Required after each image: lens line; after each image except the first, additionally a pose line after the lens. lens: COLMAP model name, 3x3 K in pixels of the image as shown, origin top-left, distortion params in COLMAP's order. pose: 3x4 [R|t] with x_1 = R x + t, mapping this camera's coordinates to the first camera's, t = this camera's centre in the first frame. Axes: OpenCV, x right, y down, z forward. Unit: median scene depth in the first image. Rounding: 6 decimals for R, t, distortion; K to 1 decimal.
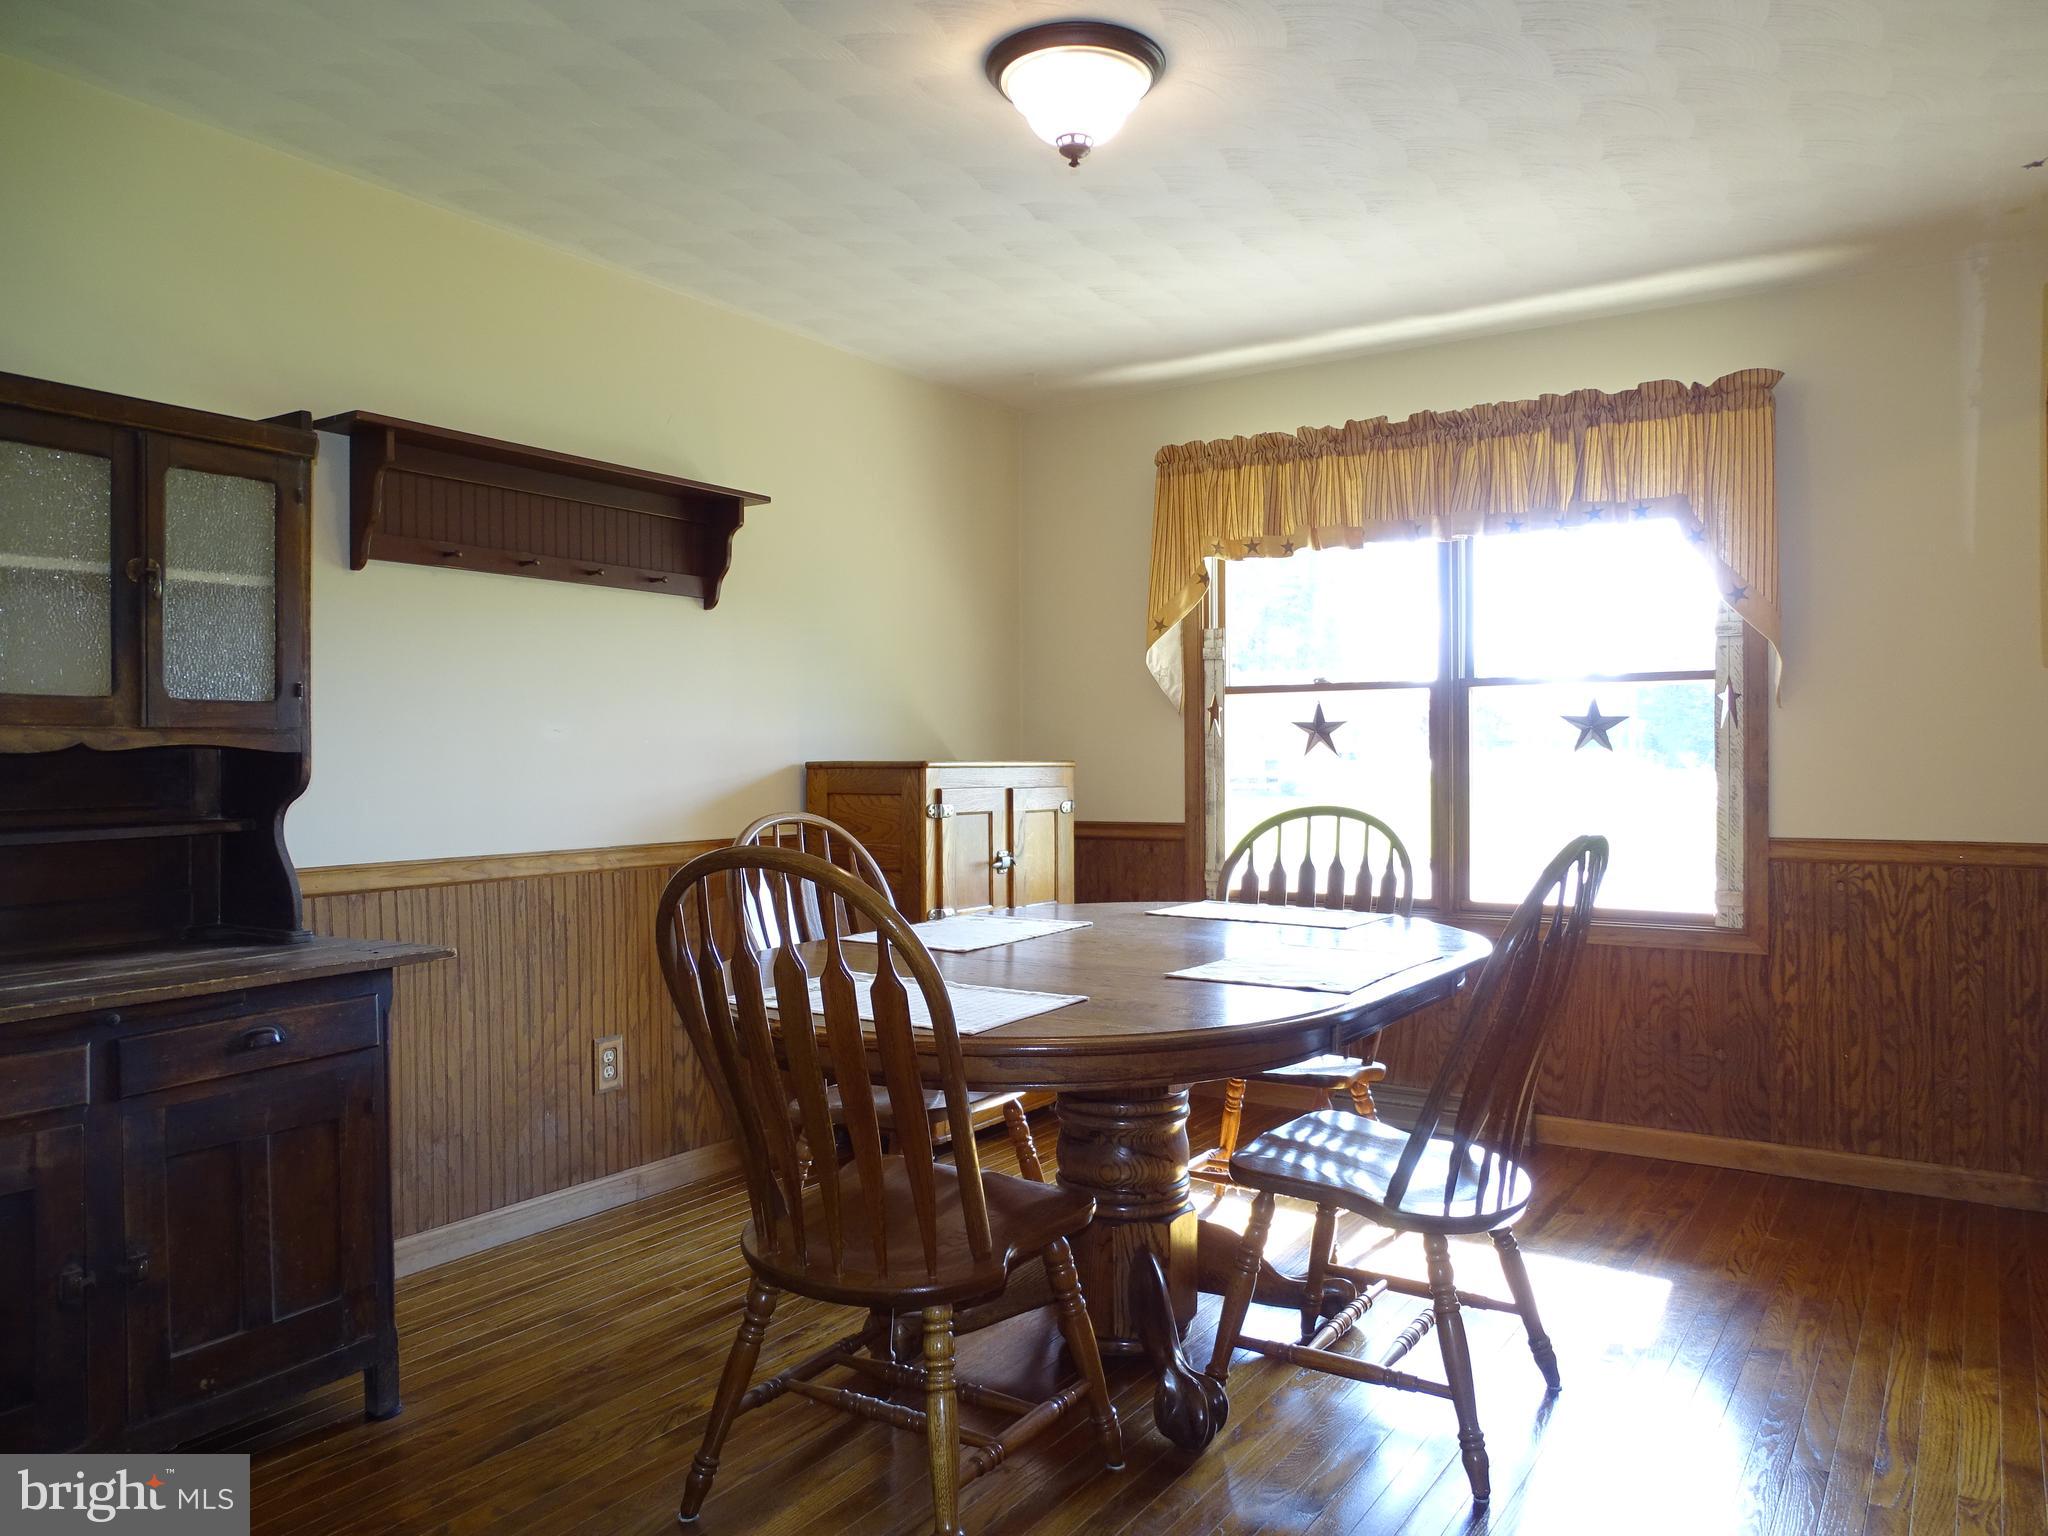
lens RADIAL K [[1453.0, 0, 1020.9], [0, 1453.0, 768.9], [0, 0, 1]] dist [-0.002046, -0.001023]
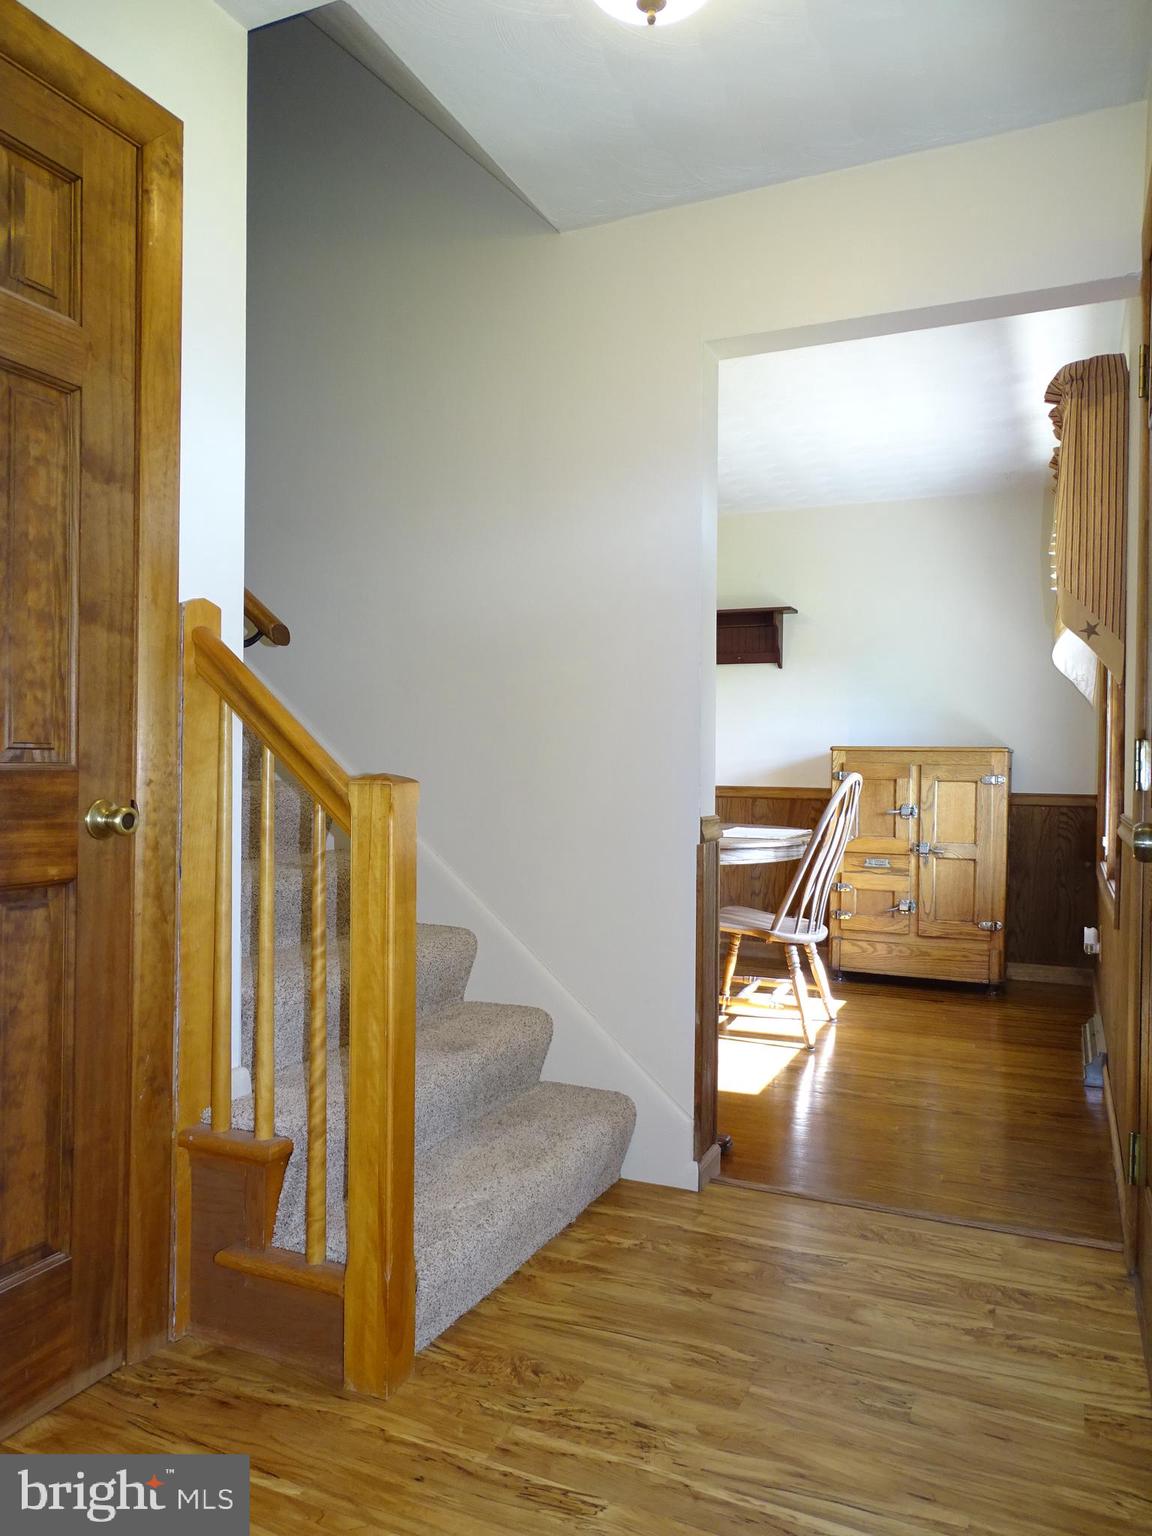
lens RADIAL K [[1089.7, 0, 579.4], [0, 1089.7, 766.7], [0, 0, 1]] dist [-0.002046, -0.001023]
pose [[0.175188, 0.016287, -0.984400, 1.777766], [-0.020669, 0.999704, 0.012862, 0.014049], [0.984318, 0.018093, 0.175473, 0.766538]]
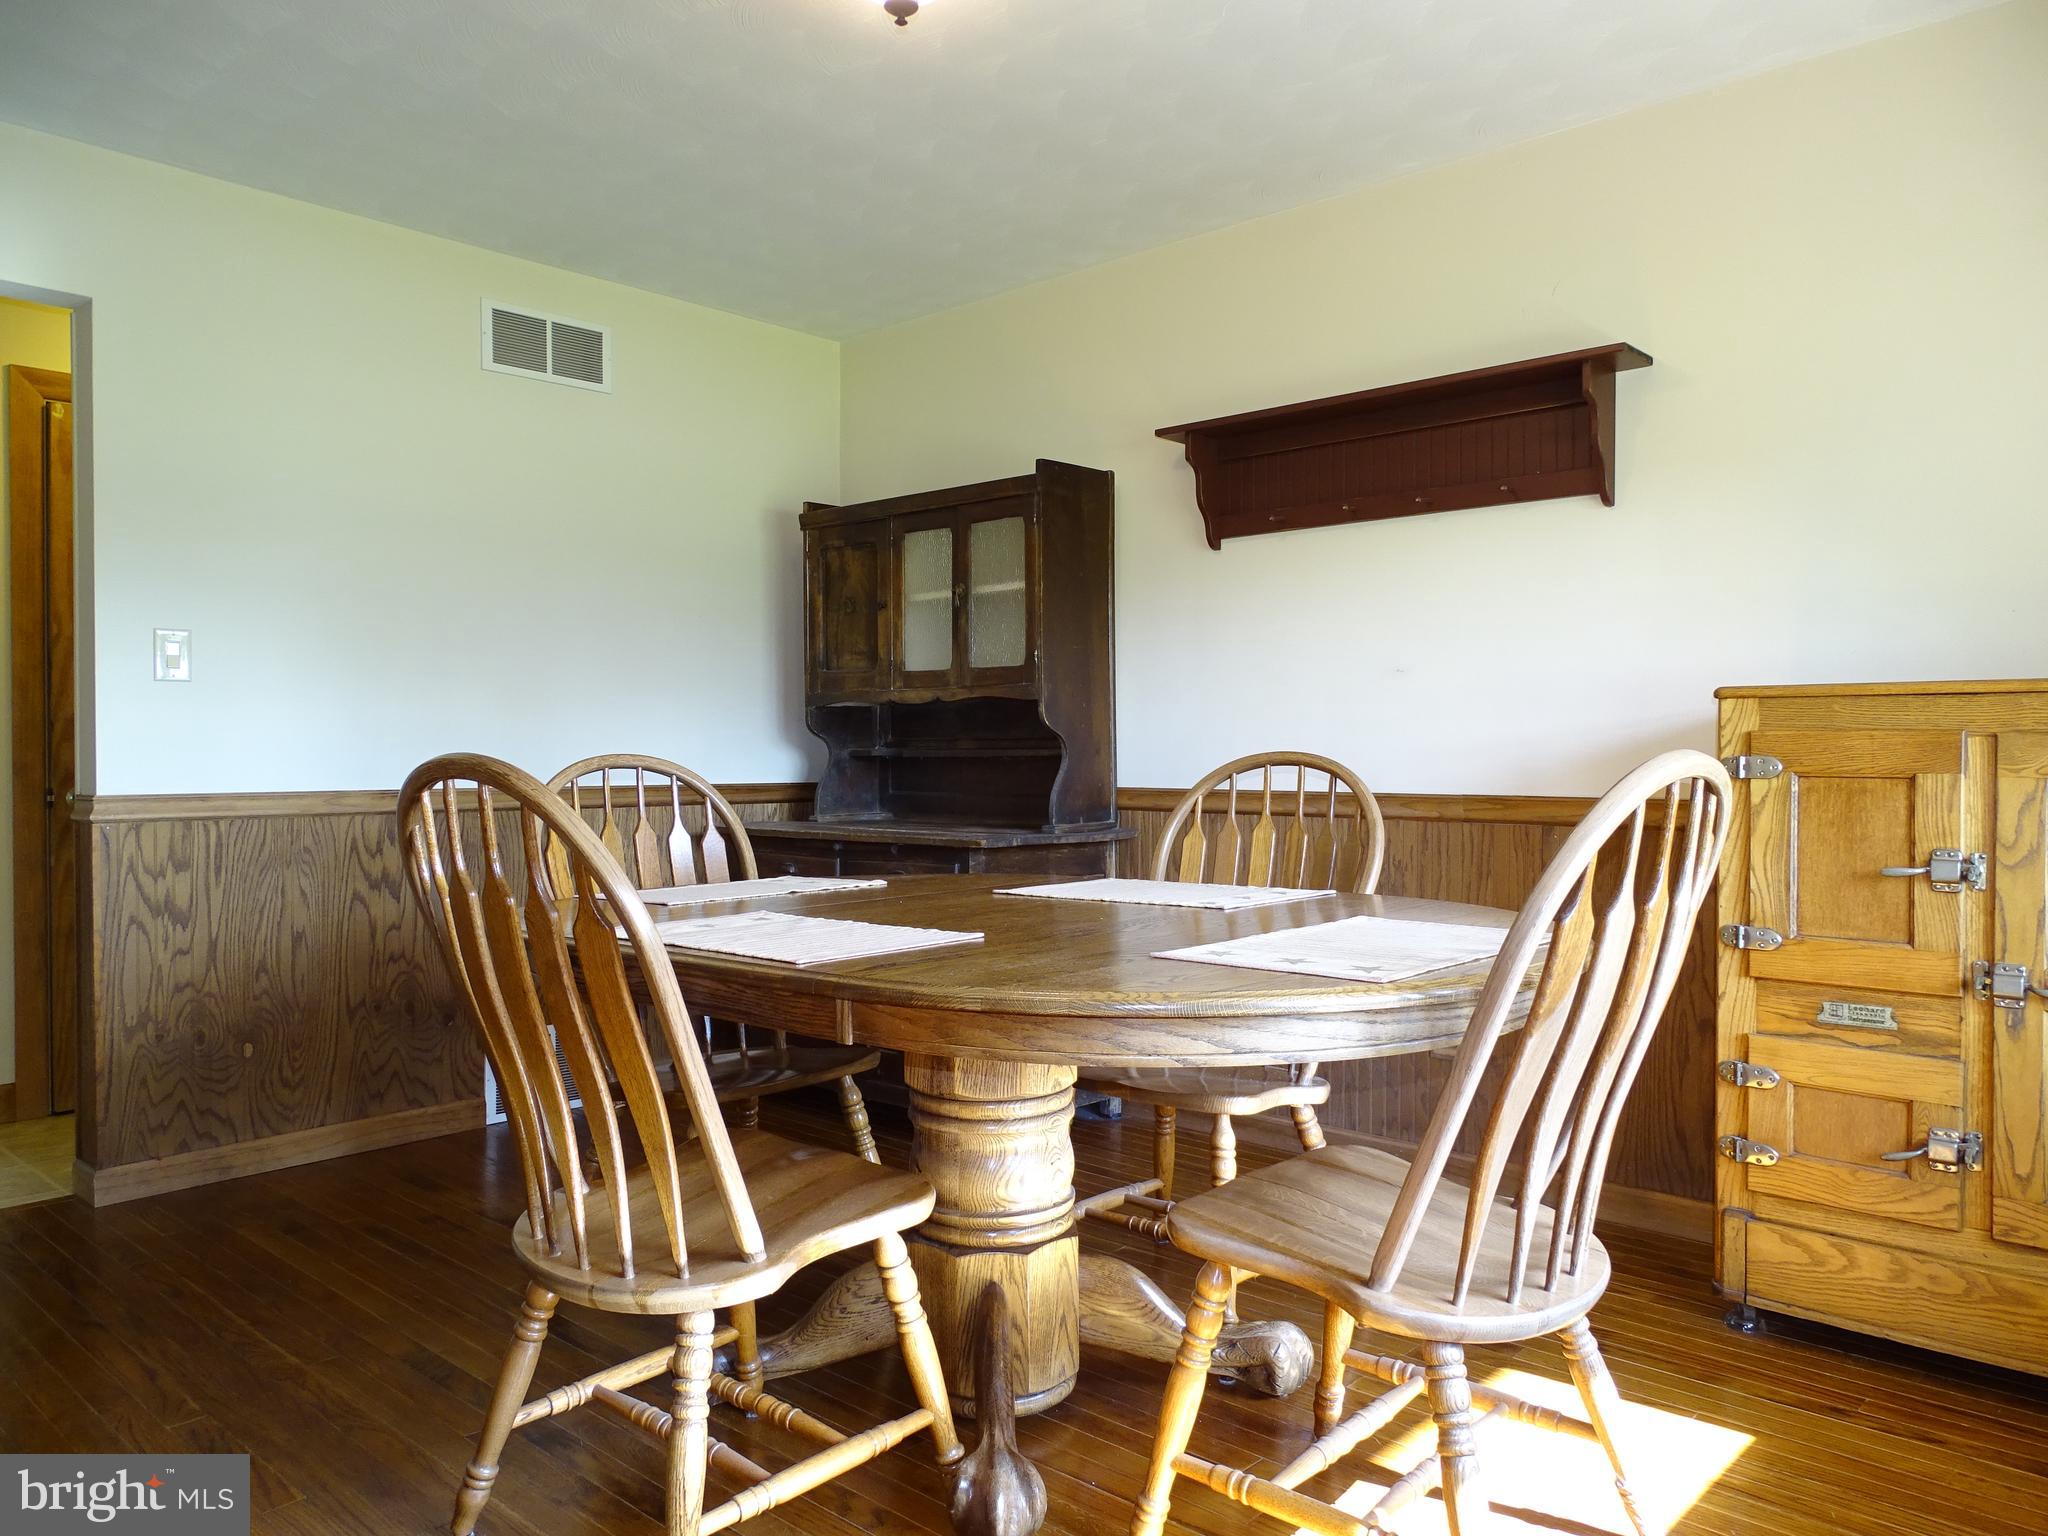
lens RADIAL K [[1453.0, 0, 1011.9], [0, 1453.0, 766.9], [0, 0, 1]] dist [-0.002046, -0.001023]
pose [[-0.162200, 0.015692, -0.986633, 0.952505], [-0.006317, 0.999837, 0.016940, 0.032024], [0.986738, 0.008980, -0.162074, 1.250355]]
